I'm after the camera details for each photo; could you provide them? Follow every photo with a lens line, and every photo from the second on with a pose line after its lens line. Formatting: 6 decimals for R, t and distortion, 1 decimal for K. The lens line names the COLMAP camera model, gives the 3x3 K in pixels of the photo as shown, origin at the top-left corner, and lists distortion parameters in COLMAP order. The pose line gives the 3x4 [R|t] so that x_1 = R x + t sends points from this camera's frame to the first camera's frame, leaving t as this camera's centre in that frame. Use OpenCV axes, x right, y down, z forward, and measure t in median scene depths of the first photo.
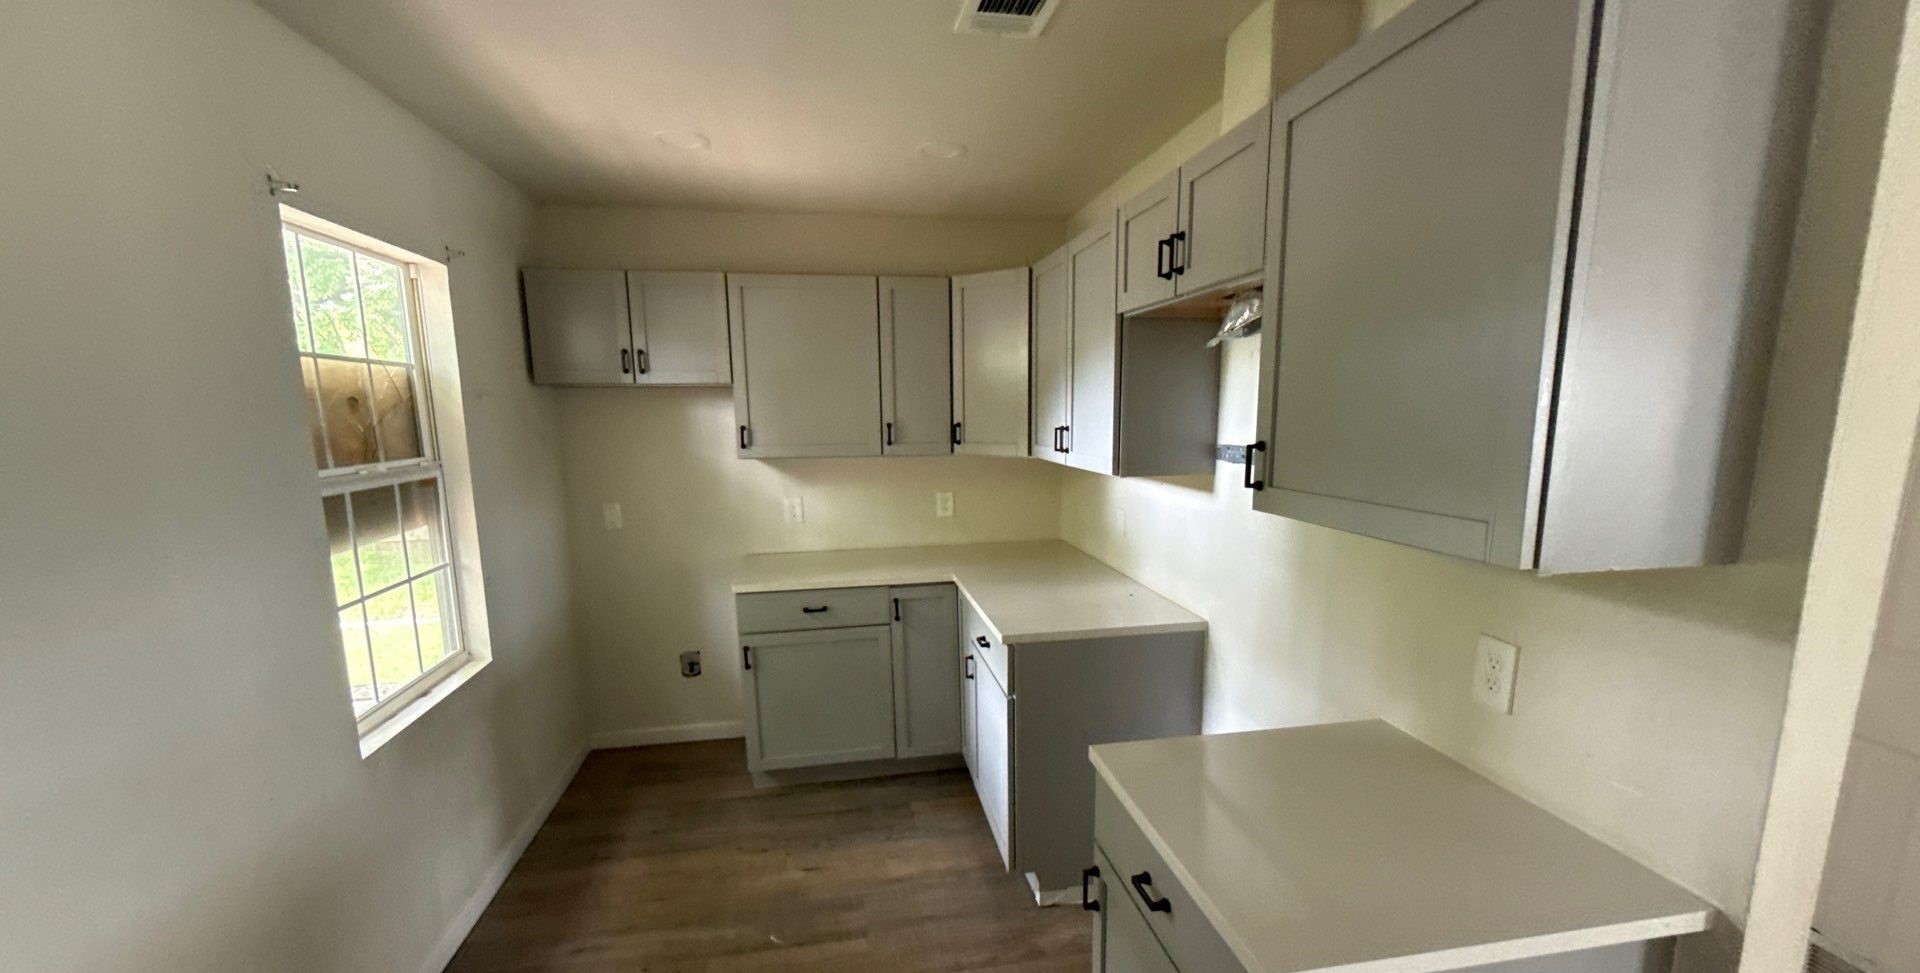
lens RADIAL K [[774.3, 0, 955.8], [0, 774.3, 547.1], [0, 0, 1]] dist [0.001224, 0.000031]
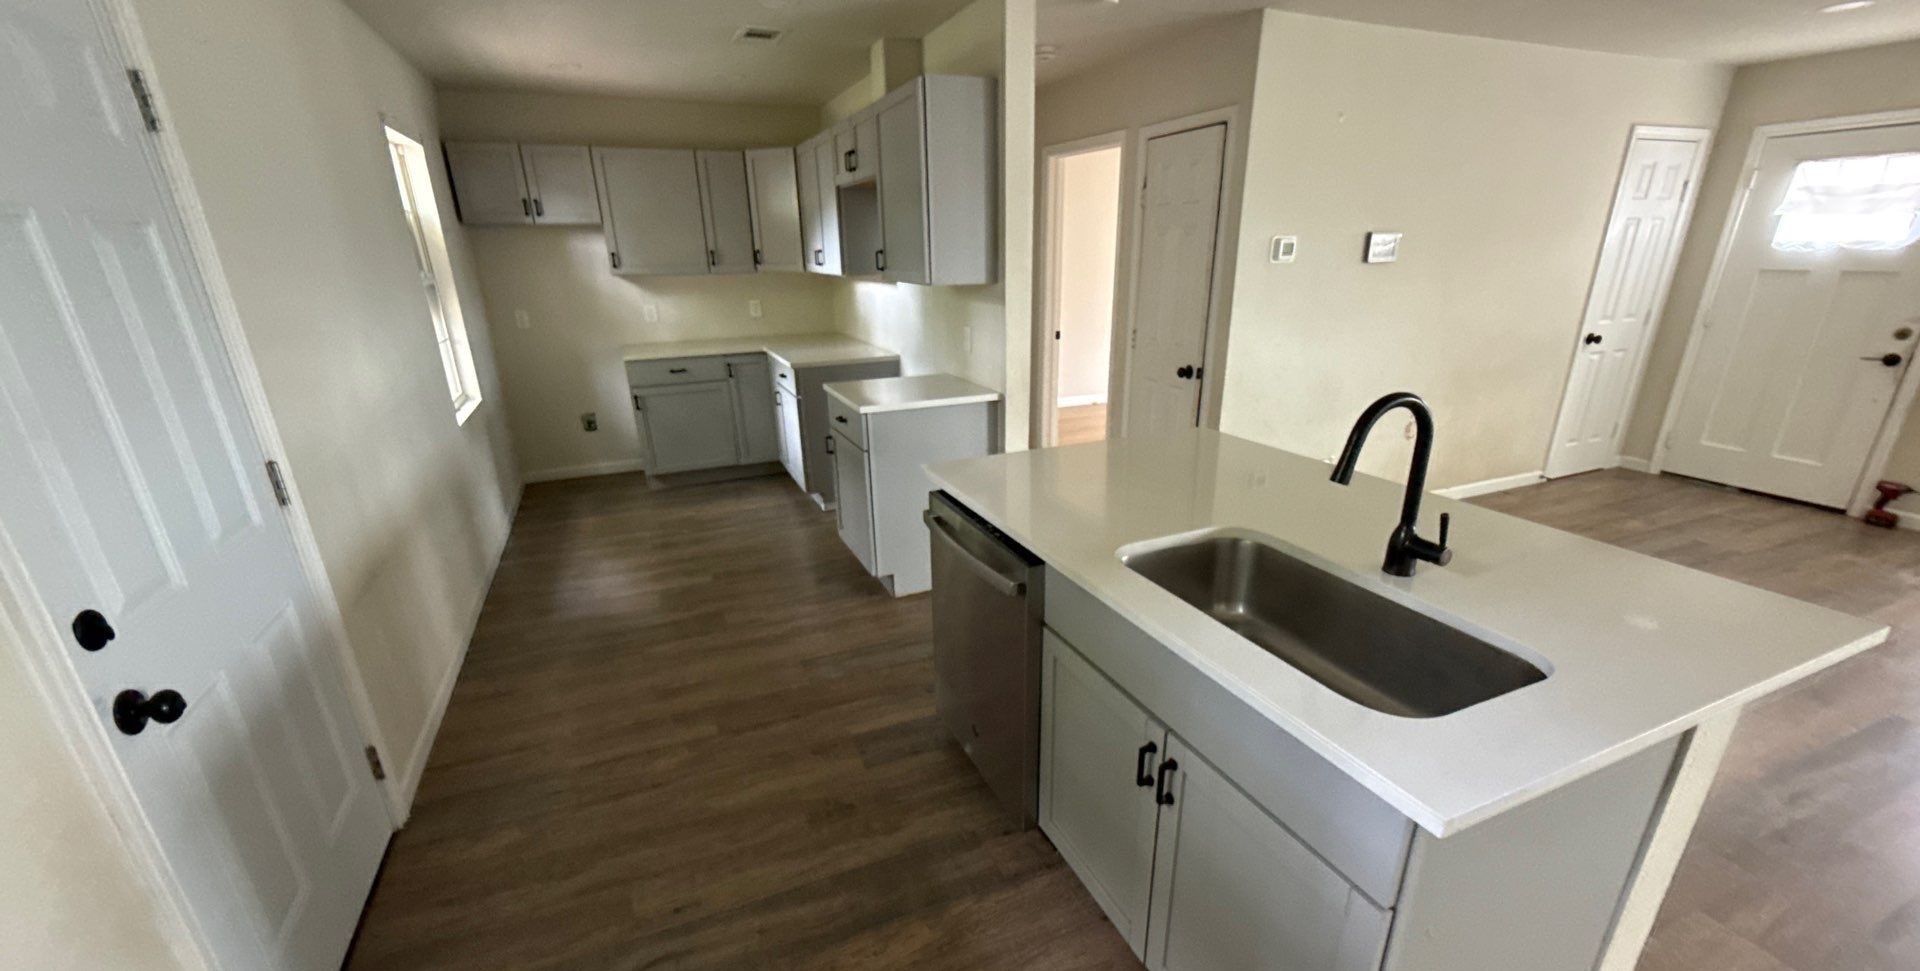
lens RADIAL K [[766.1, 0, 960.5], [0, 766.1, 539.7], [0, 0, 1]] dist [0.000094, 0.000046]
pose [[0.972241, -0.087643, 0.216947, 0.015136], [0.046032, 0.980723, 0.189904, 0.151972], [-0.229408, -0.174646, 0.957534, -0.744556]]
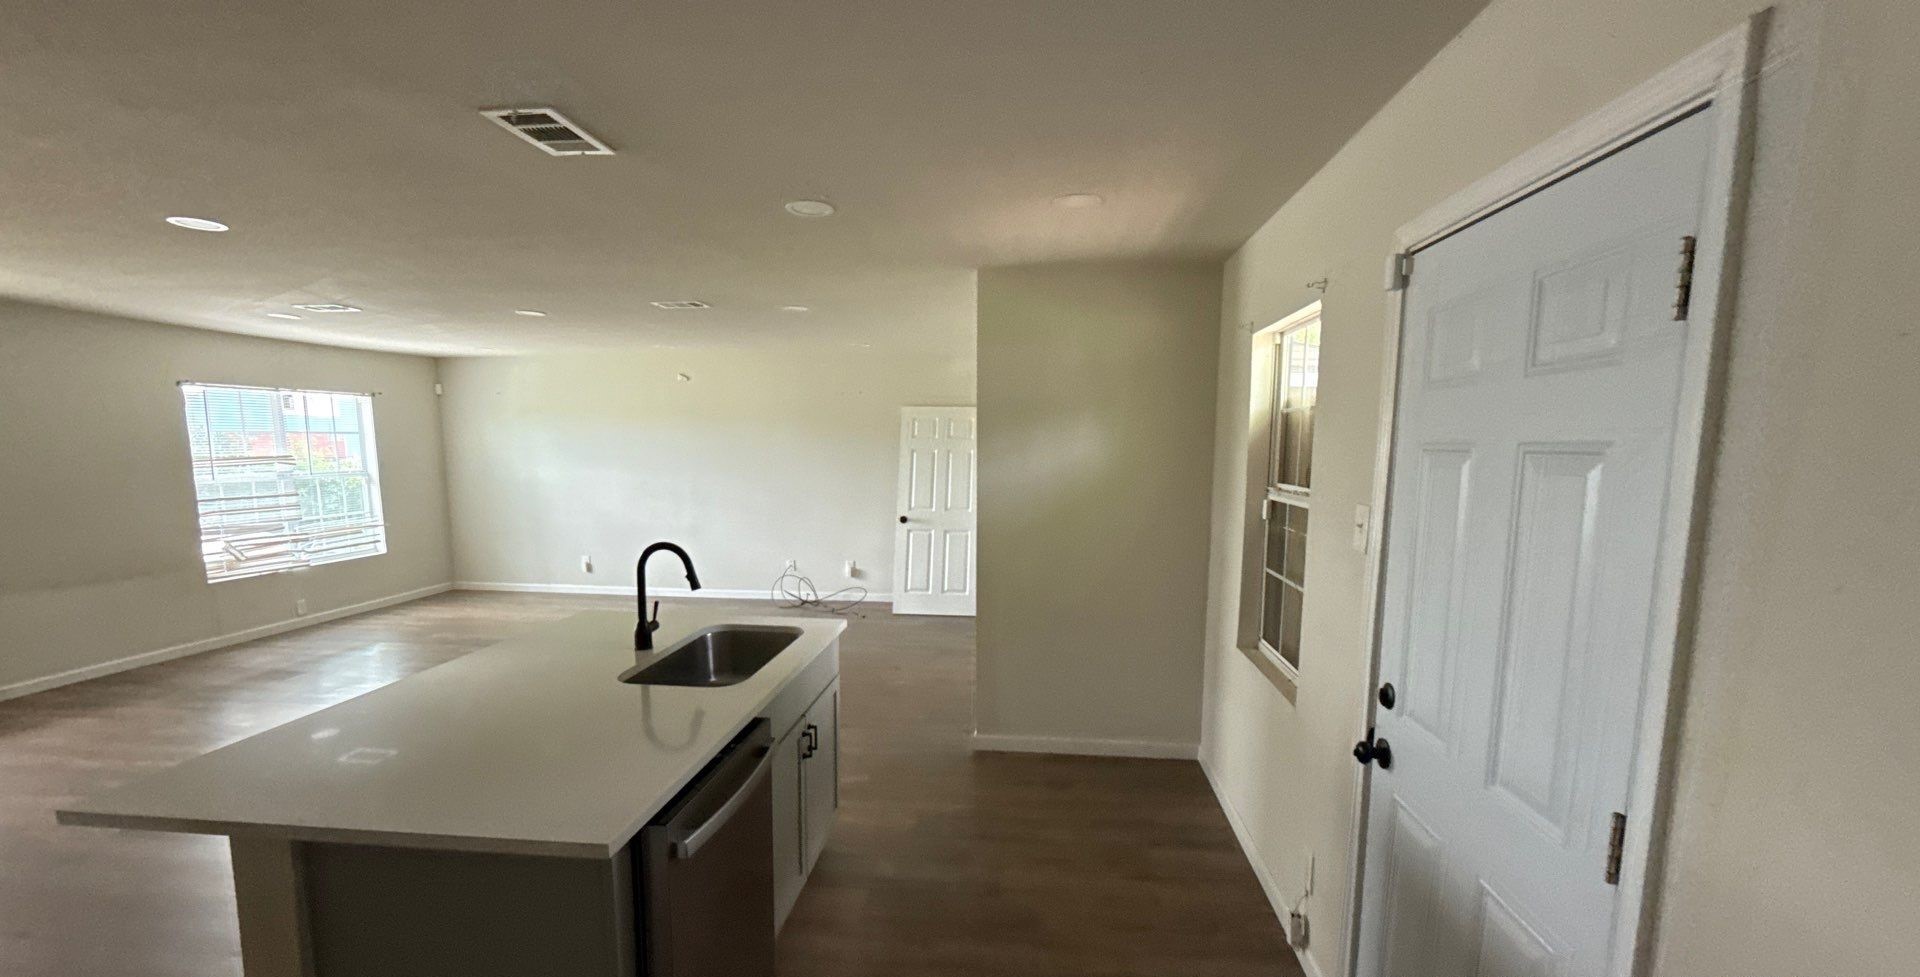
lens RADIAL K [[762.4, 0, 958.9], [0, 762.4, 539.9], [0, 0, 1]] dist [0.000207, -0.000325]
pose [[-0.963223, -0.028430, 0.267195, -0.157658], [0.051948, 0.955923, 0.288984, -0.056744], [-0.263633, 0.292236, -0.919291, 0.308487]]
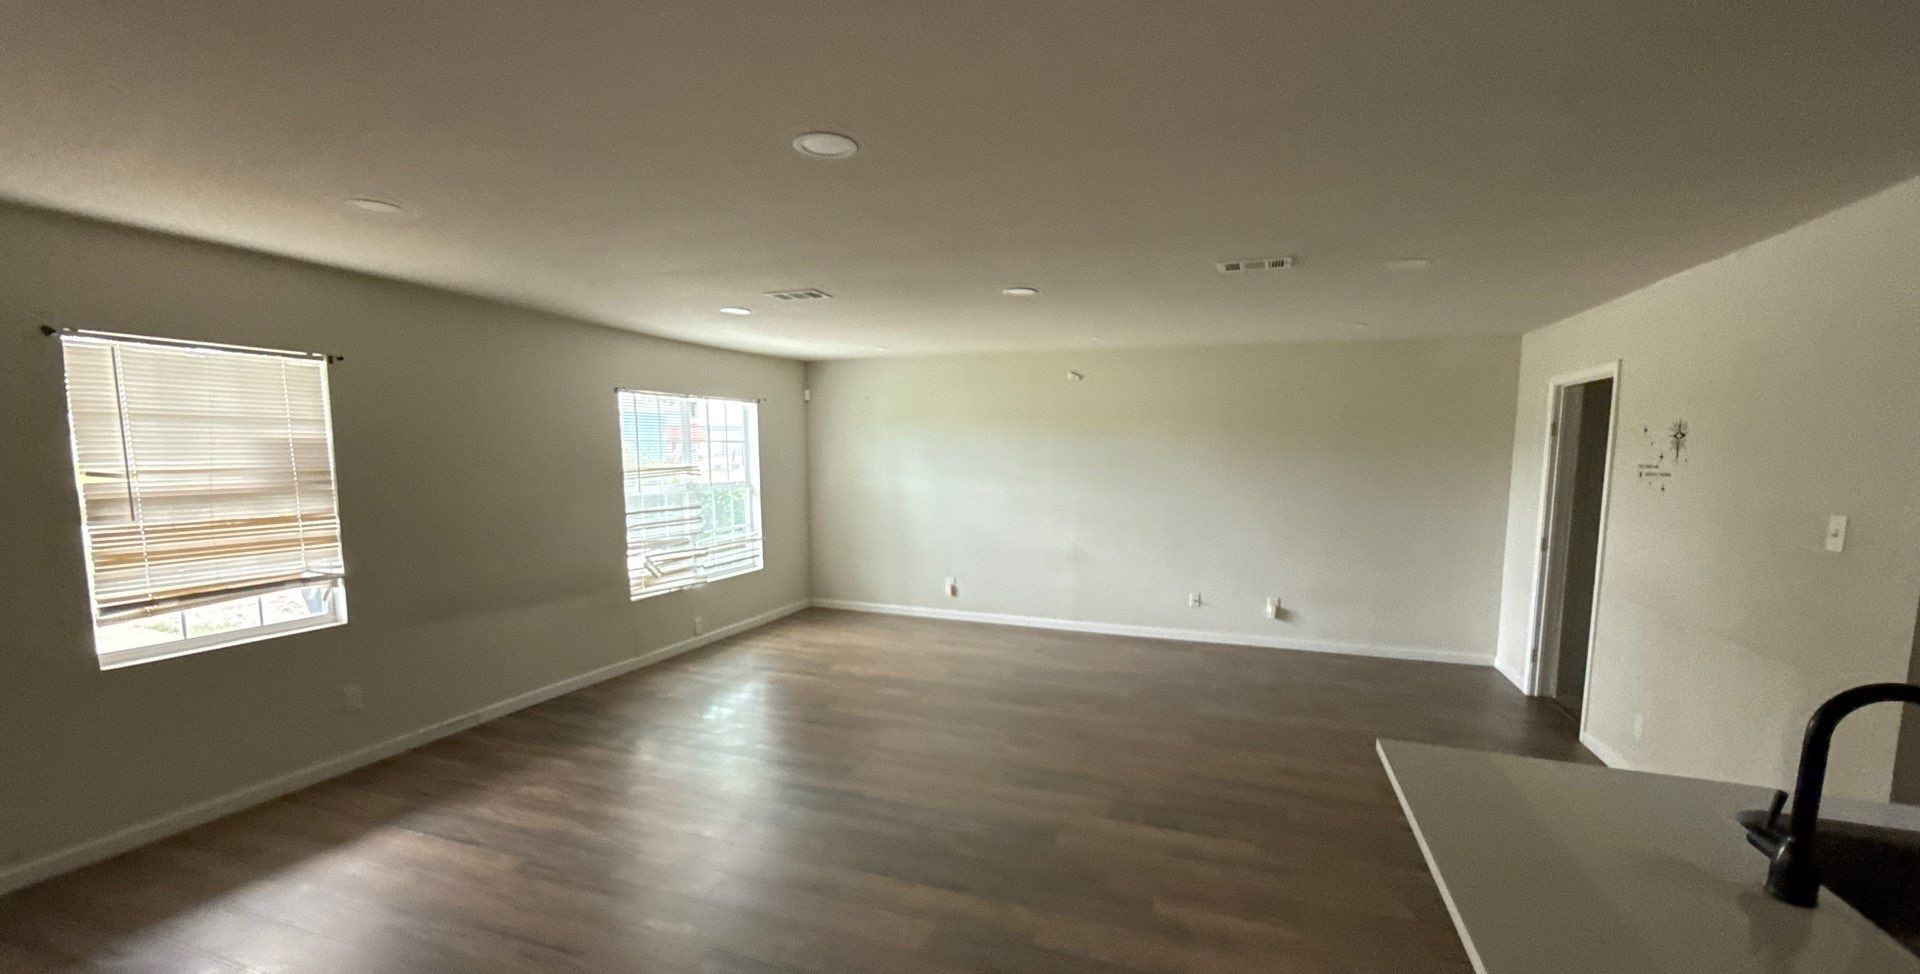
lens RADIAL K [[766.1, 0, 960.5], [0, 766.1, 541.2], [0, 0, 1]] dist [0.000094, 0.000046]
pose [[-0.864340, -0.054339, 0.499964, 0.576032], [0.092351, 0.960090, 0.264005, -0.042861], [-0.494357, 0.274362, -0.824825, 0.157564]]
